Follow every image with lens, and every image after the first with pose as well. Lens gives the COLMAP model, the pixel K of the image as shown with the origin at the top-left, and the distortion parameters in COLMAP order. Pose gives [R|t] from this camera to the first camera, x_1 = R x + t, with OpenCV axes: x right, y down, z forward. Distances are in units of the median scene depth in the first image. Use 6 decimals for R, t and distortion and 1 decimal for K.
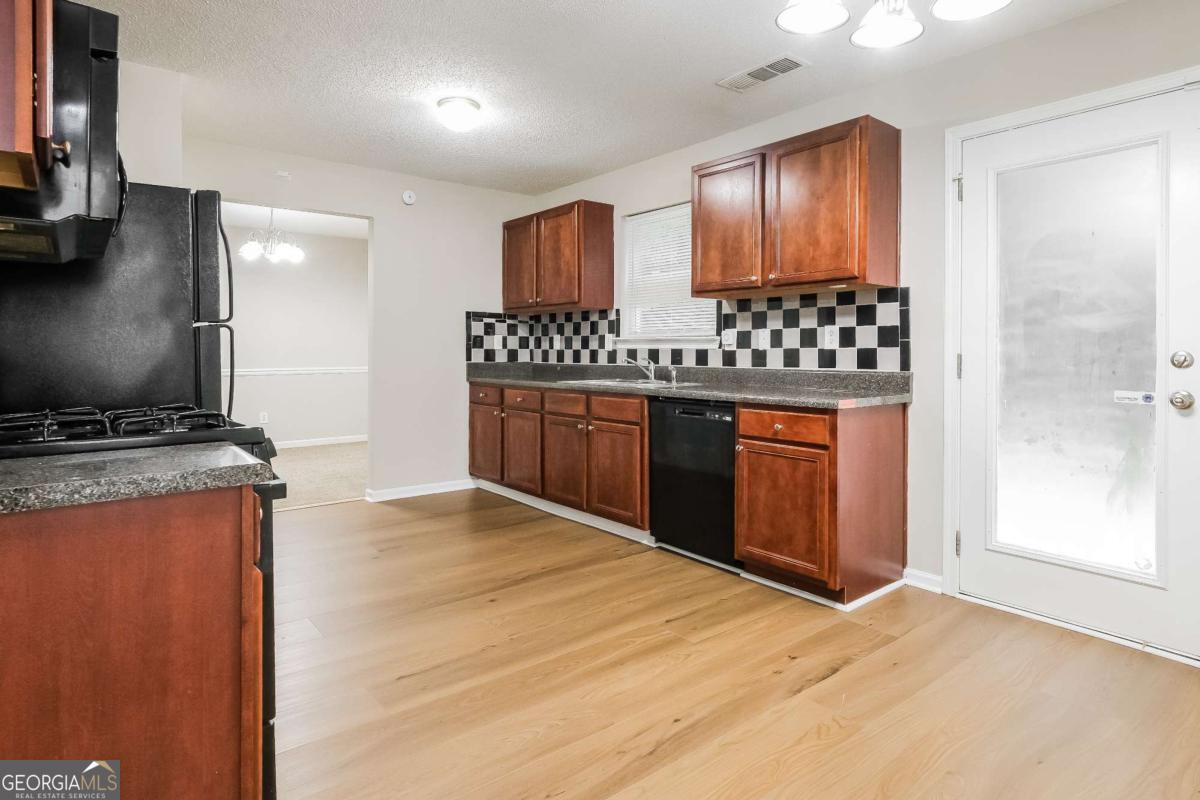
lens RADIAL K [[646.1, 0, 596.0], [0, 646.1, 350.9], [0, 0, 1]] dist [0.003417, 0.000414]
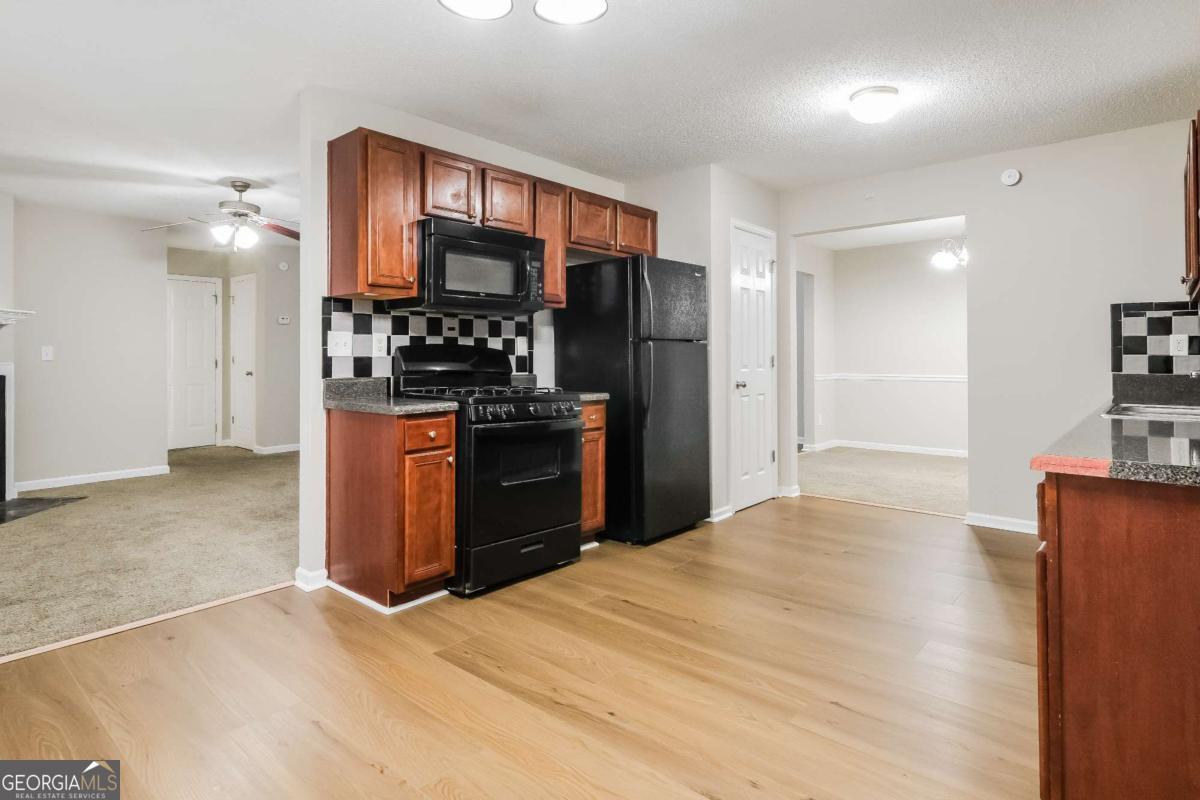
lens RADIAL K [[646.1, 0, 596.0], [0, 646.1, 350.9], [0, 0, 1]] dist [0.003417, 0.000414]
pose [[0.177663, -0.012320, -0.984014, 0.482334], [0.002850, 0.999924, -0.012004, -0.000965], [0.984087, -0.000672, 0.177684, 0.329690]]
